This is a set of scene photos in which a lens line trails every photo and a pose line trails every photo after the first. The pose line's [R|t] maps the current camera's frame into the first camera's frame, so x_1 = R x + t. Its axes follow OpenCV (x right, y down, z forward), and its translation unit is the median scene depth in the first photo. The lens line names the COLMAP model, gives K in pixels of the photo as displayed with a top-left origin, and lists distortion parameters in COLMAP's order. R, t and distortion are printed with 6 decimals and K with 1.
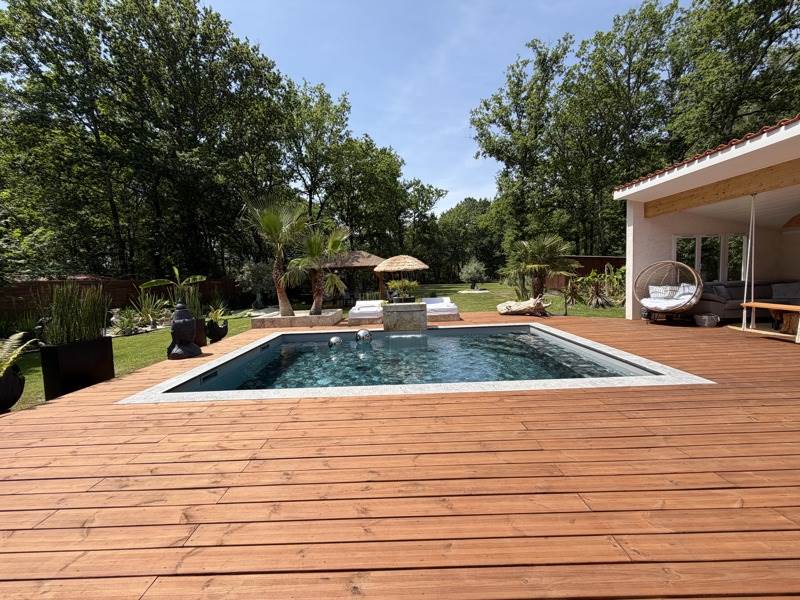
lens RADIAL K [[318.2, 0, 398.1], [0, 318.2, 301.7], [0, 0, 1]] dist [-0.000254, -0.000262]
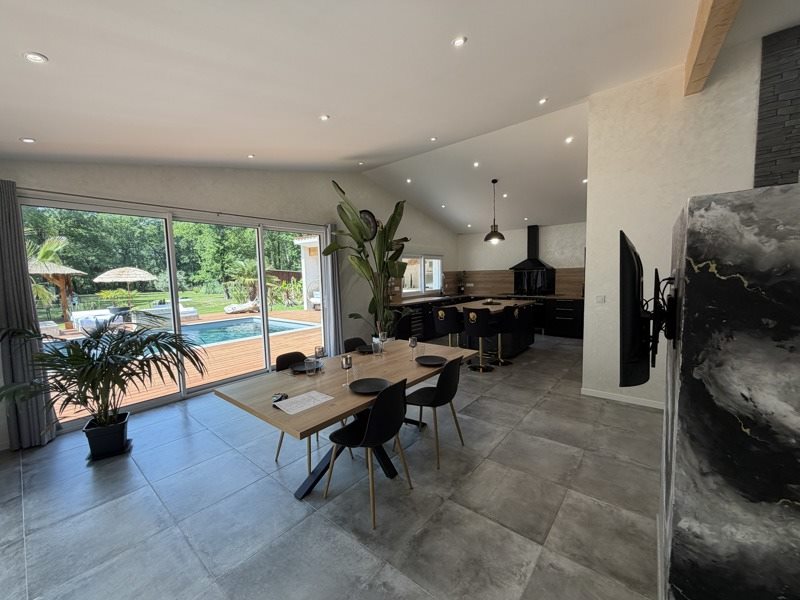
lens RADIAL K [[318.2, 0, 398.1], [0, 318.2, 301.7], [0, 0, 1]] dist [-0.000254, -0.000262]
pose [[0.618495, -0.043524, 0.784583, -0.233250], [0.060657, 0.998130, 0.007554, 0.016172], [-0.783444, 0.042918, 0.619978, -0.341038]]
